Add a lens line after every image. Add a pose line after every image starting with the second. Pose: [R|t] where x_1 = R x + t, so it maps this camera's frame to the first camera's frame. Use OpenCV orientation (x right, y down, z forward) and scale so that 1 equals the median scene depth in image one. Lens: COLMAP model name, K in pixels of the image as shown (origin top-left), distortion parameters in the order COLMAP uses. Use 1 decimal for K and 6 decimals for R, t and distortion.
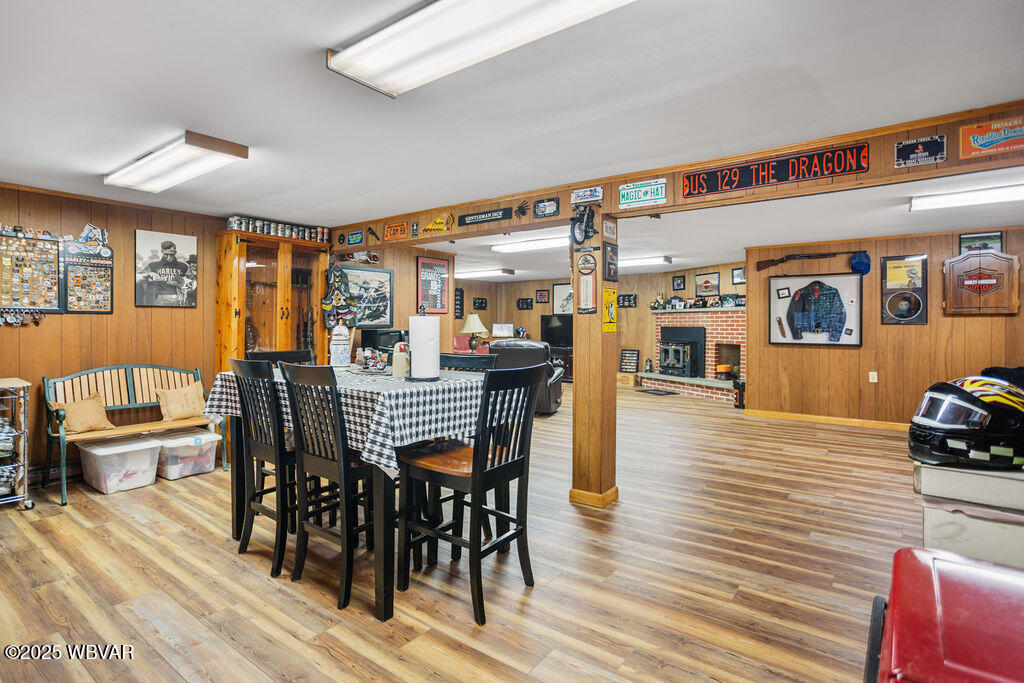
lens RADIAL K [[532.4, 0, 520.4], [0, 532.4, 322.3], [0, 0, 1]] dist [-0.031006, 0.000588]
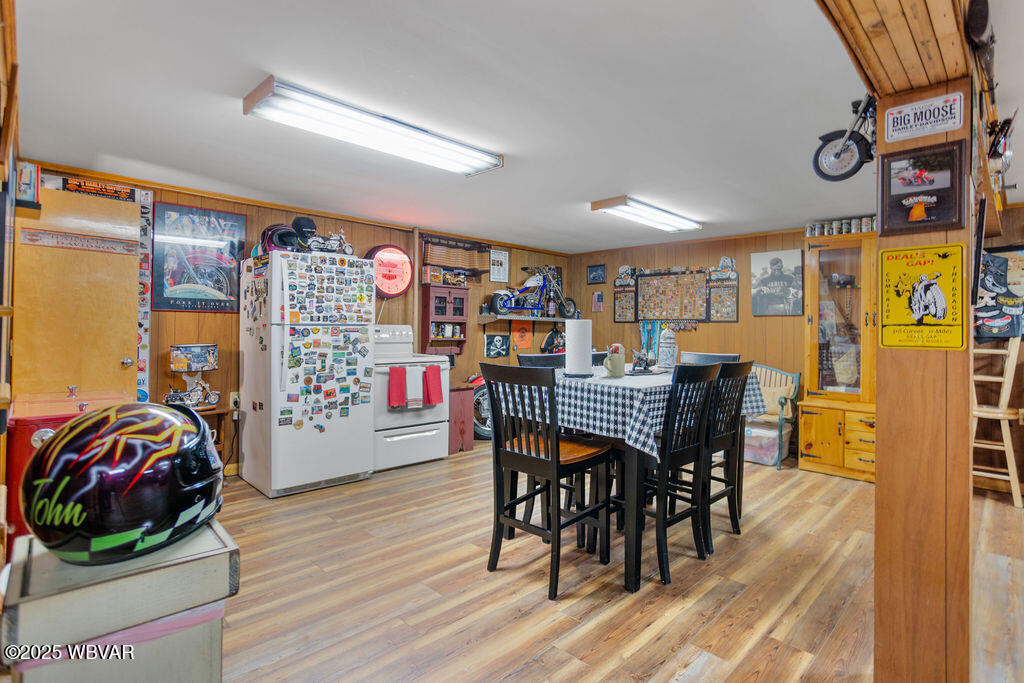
lens RADIAL K [[532.4, 0, 514.6], [0, 532.4, 335.2], [0, 0, 1]] dist [-0.031006, 0.000588]
pose [[-0.144547, 0.009985, -0.989448, 0.553977], [-0.007752, 0.999907, 0.011223, 0.005503], [0.989468, 0.009293, -0.144456, 0.601095]]
